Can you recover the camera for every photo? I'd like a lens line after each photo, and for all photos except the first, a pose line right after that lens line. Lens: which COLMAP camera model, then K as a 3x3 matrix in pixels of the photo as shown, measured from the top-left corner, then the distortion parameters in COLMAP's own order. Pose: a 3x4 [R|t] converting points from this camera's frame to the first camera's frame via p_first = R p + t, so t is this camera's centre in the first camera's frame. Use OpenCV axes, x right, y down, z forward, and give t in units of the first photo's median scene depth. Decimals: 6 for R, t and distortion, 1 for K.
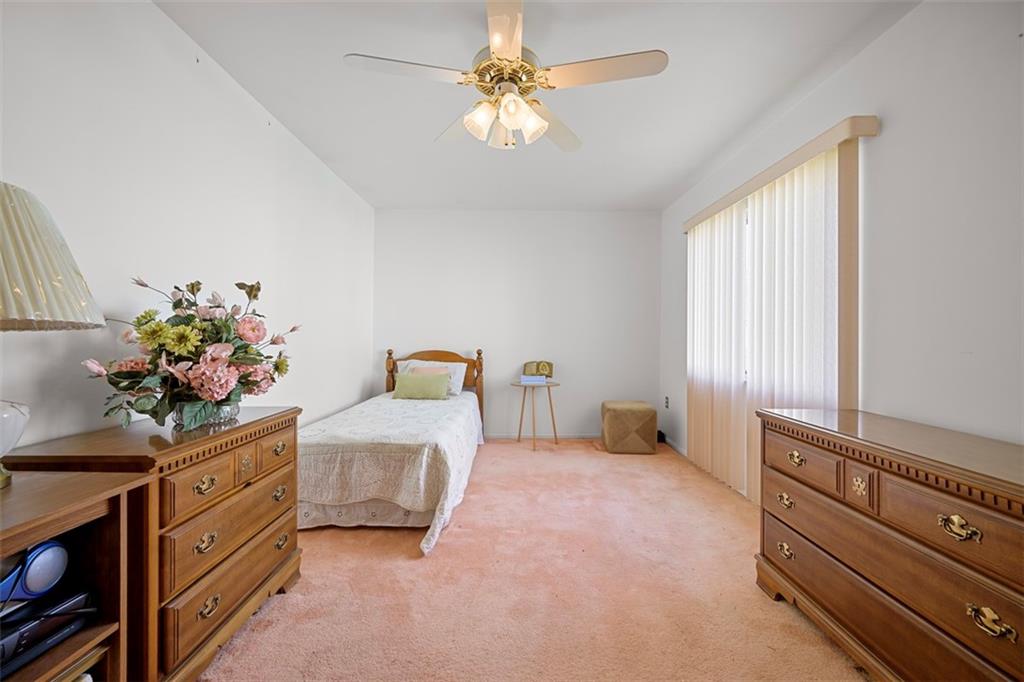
lens RADIAL K [[399.1, 0, 510.2], [0, 399.1, 337.4], [0, 0, 1]] dist [-0.003537, 0.000157]
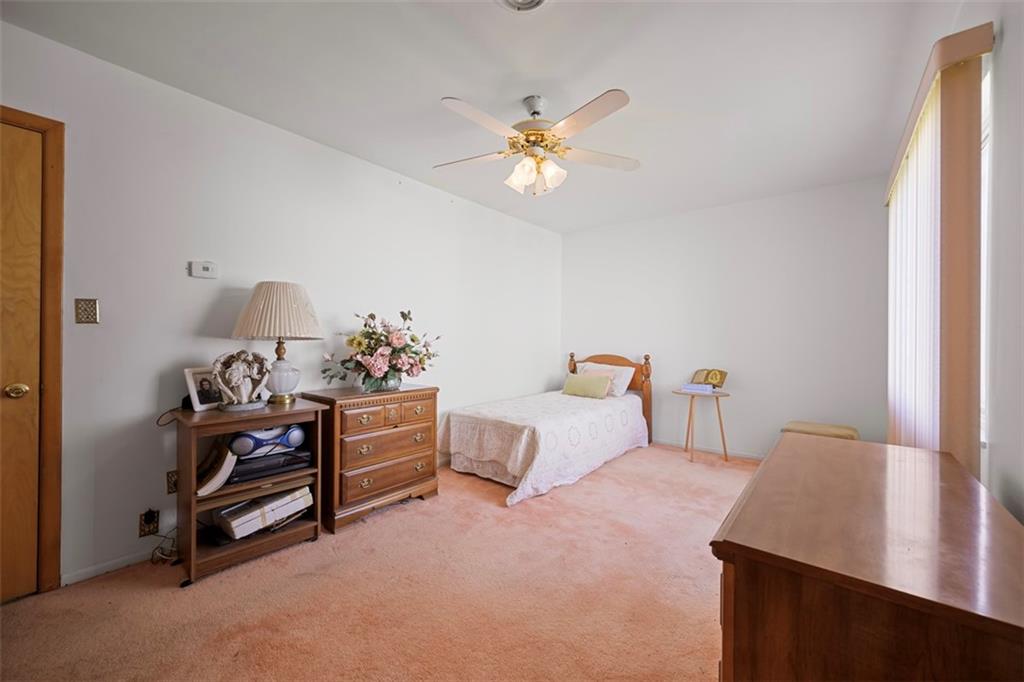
lens RADIAL K [[399.1, 0, 513.1], [0, 399.1, 341.2], [0, 0, 1]] dist [-0.003537, 0.000157]
pose [[0.773417, 0.006589, -0.633864, 0.572189], [-0.005968, 0.999977, 0.003113, -0.011708], [0.633870, 0.001376, 0.773438, -0.024497]]
